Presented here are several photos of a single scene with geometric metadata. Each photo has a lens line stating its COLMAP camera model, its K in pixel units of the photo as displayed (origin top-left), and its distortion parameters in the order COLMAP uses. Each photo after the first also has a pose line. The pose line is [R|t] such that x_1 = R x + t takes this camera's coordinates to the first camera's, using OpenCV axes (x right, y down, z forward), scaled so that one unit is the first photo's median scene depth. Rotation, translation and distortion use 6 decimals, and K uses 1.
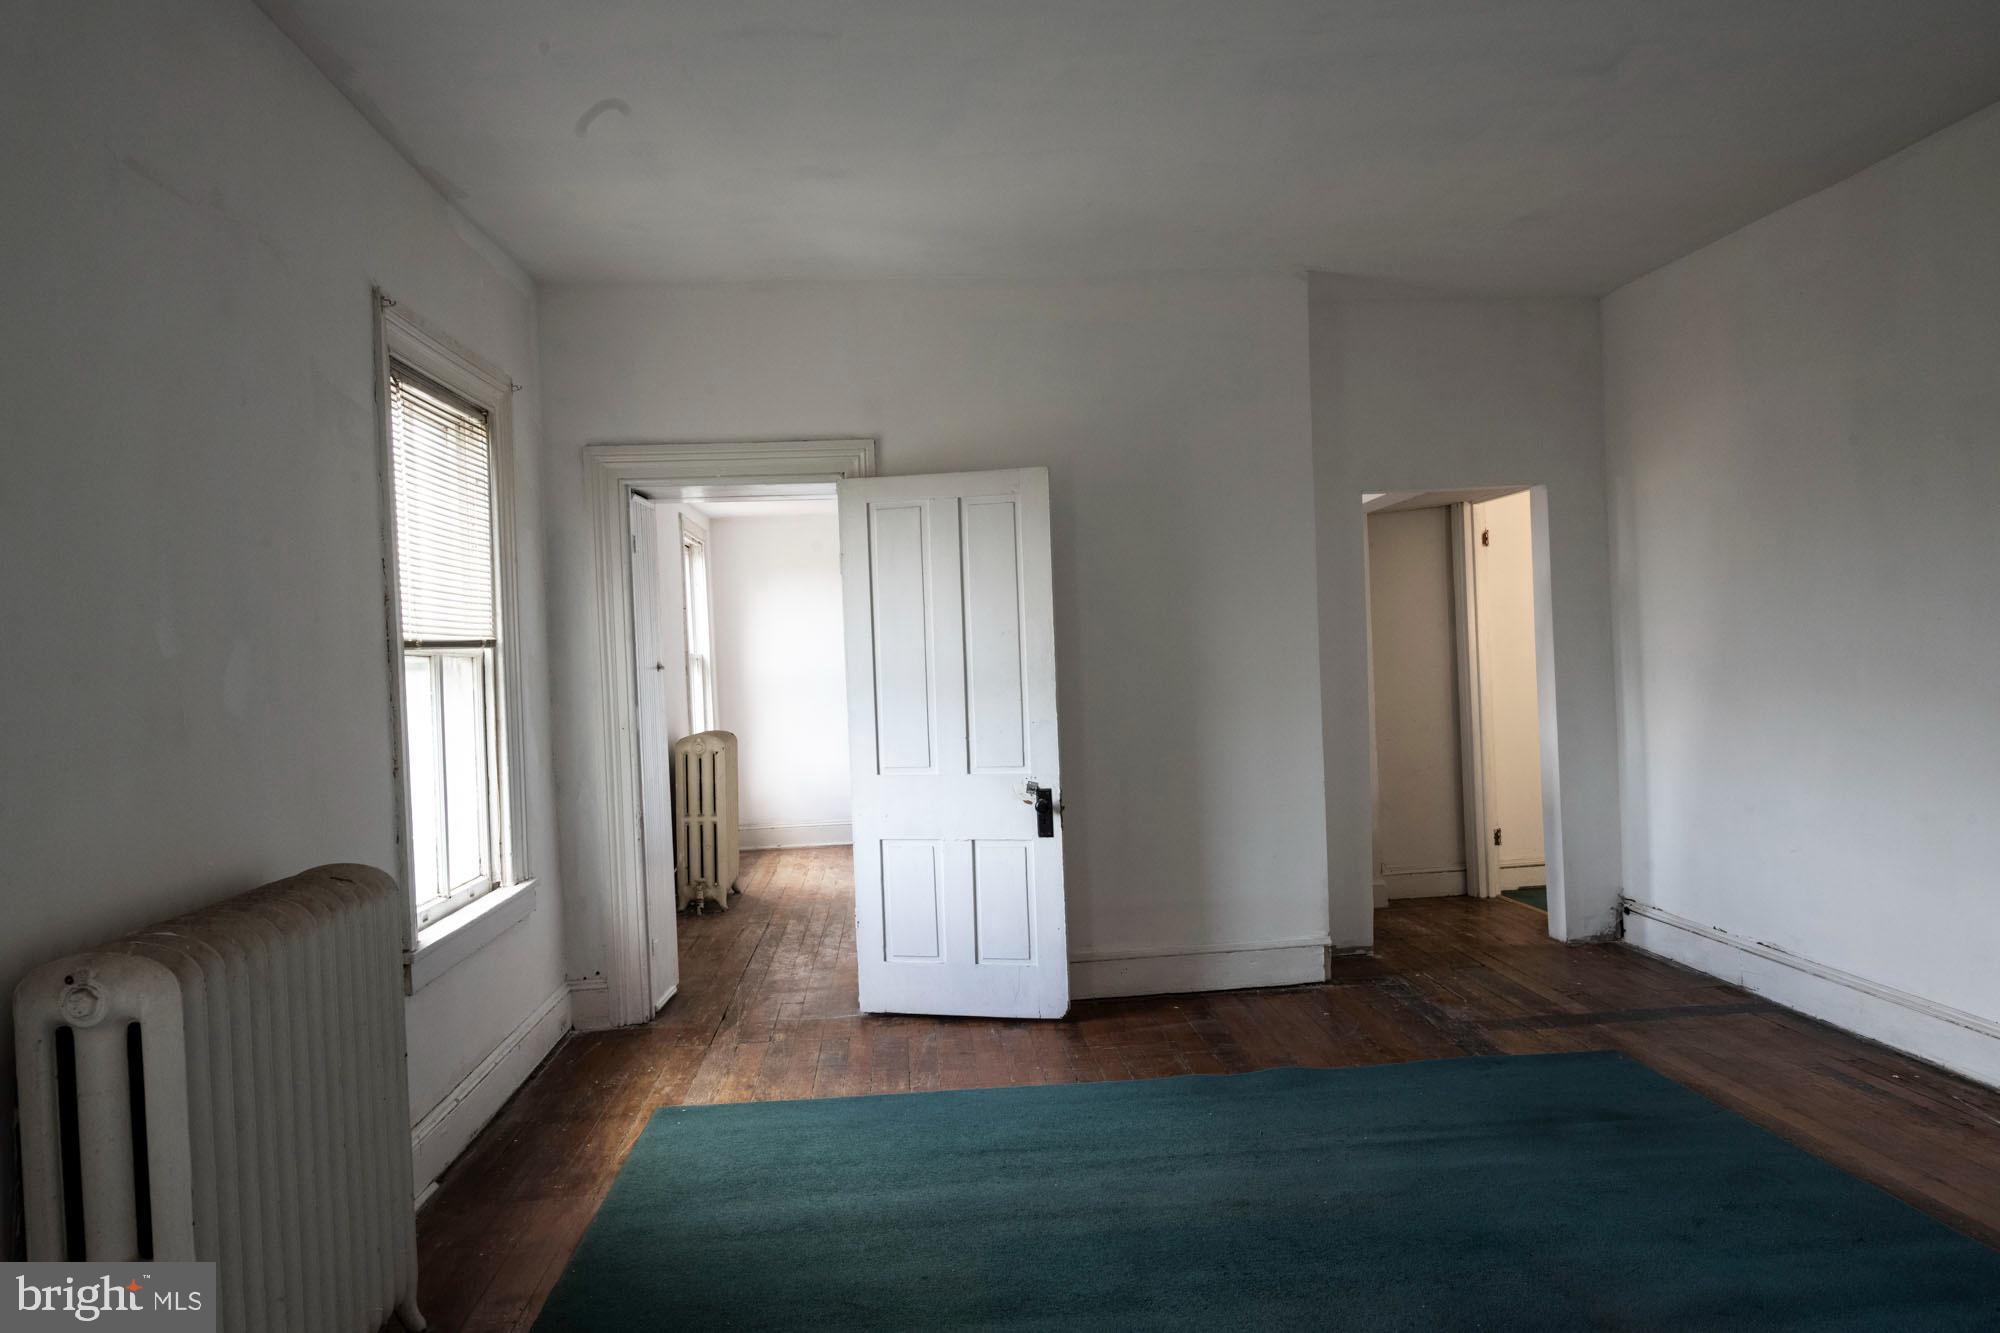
lens RADIAL K [[1334.0, 0, 1000.0], [0, 1334.0, 662.3], [0, 0, 1]] dist [-0.010119, 0.004691]
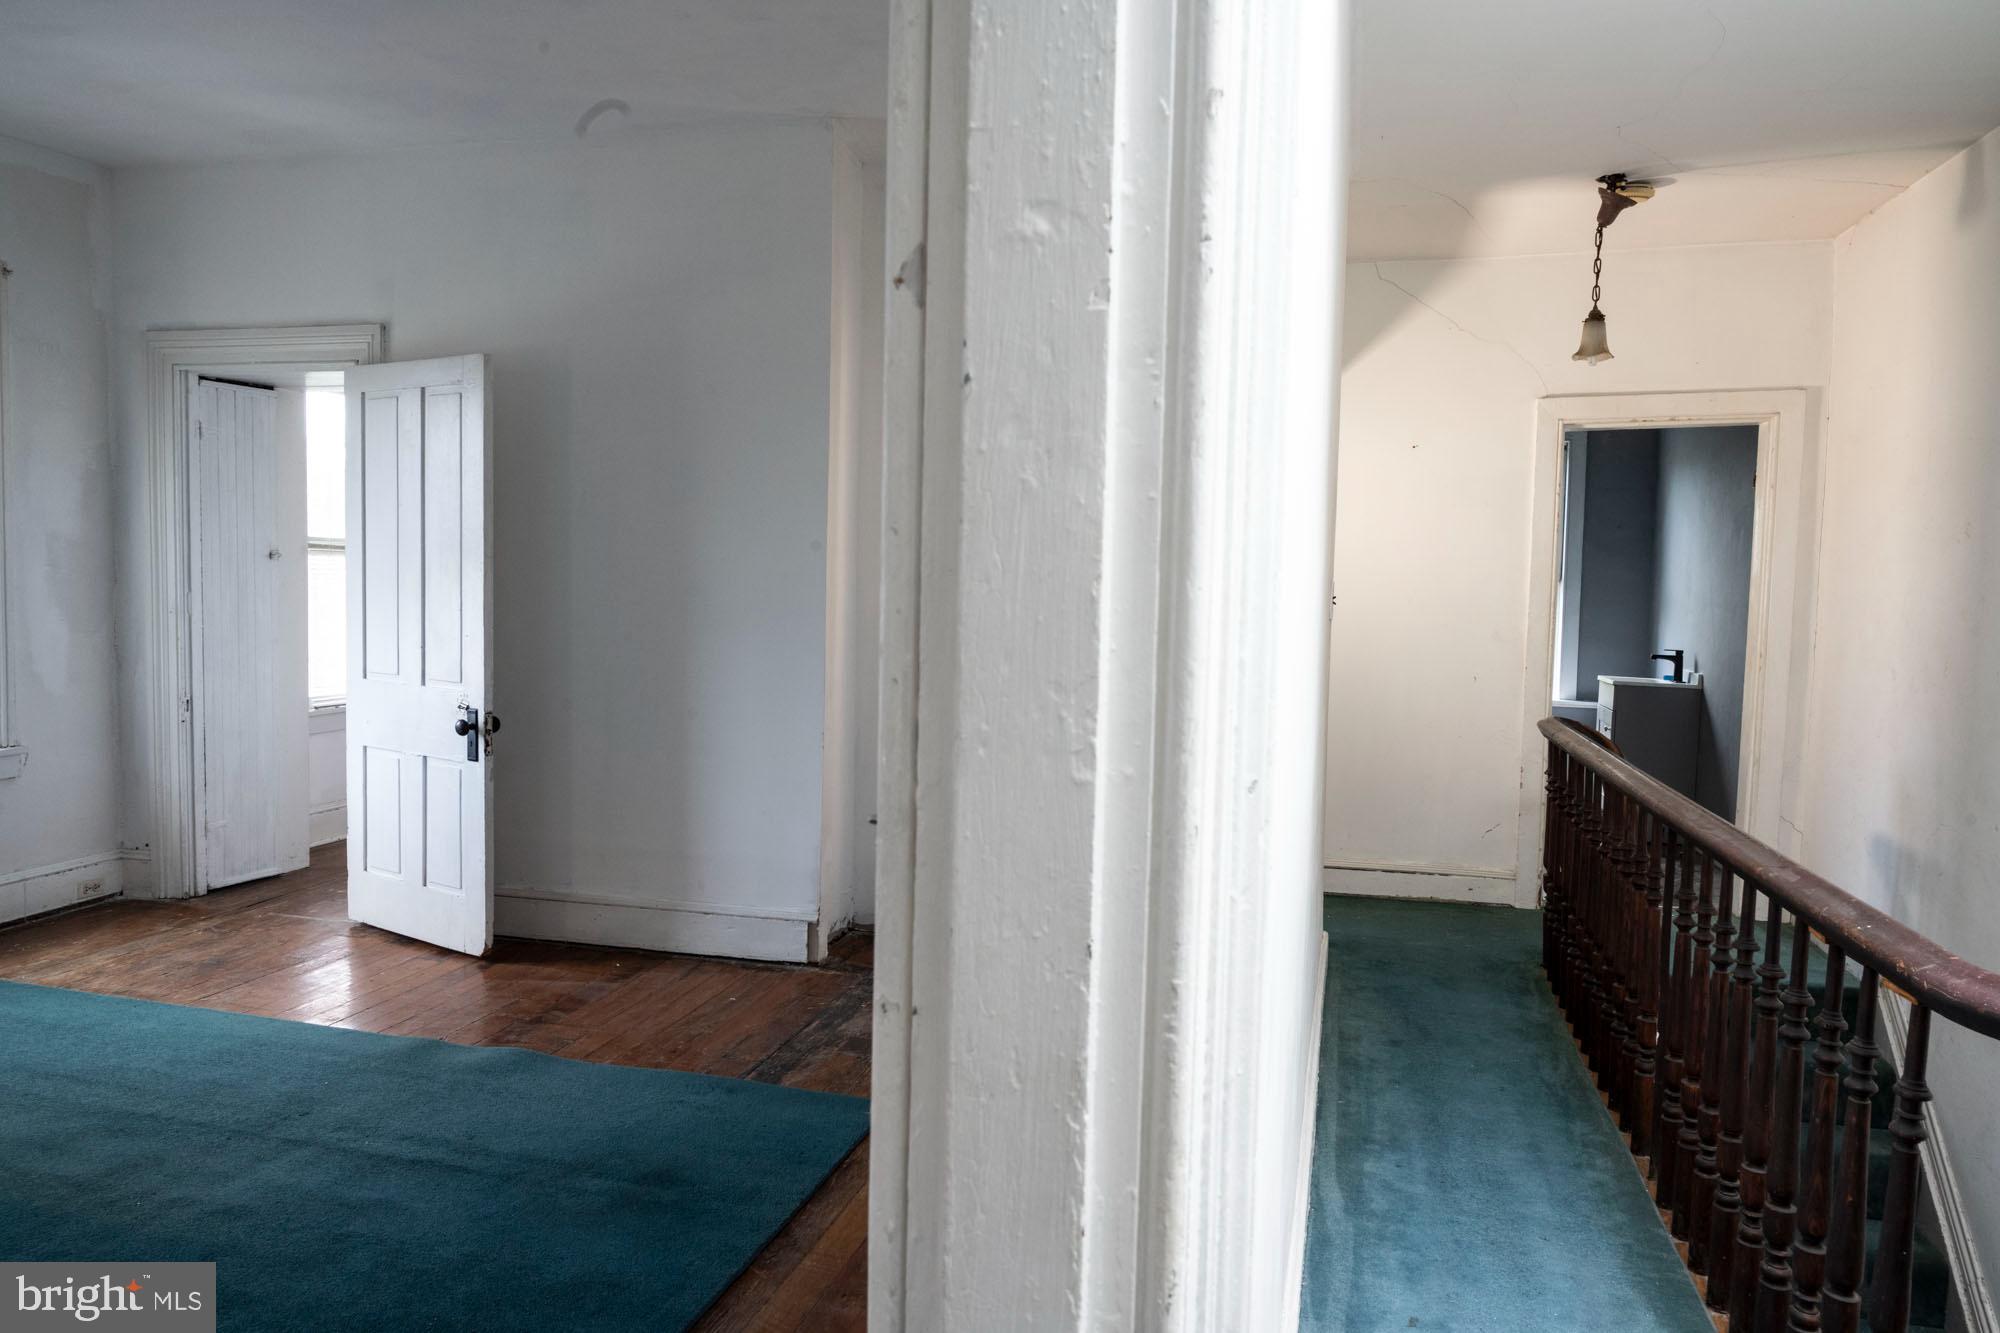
lens RADIAL K [[1334.0, 0, 993.8], [0, 1334.0, 666.7], [0, 0, 1]] dist [-0.010119, 0.004691]
pose [[0.940171, 0.082674, -0.330521, 0.770925], [-0.060117, 0.995146, 0.077915, -0.030809], [0.335358, -0.053384, 0.940577, 0.297991]]
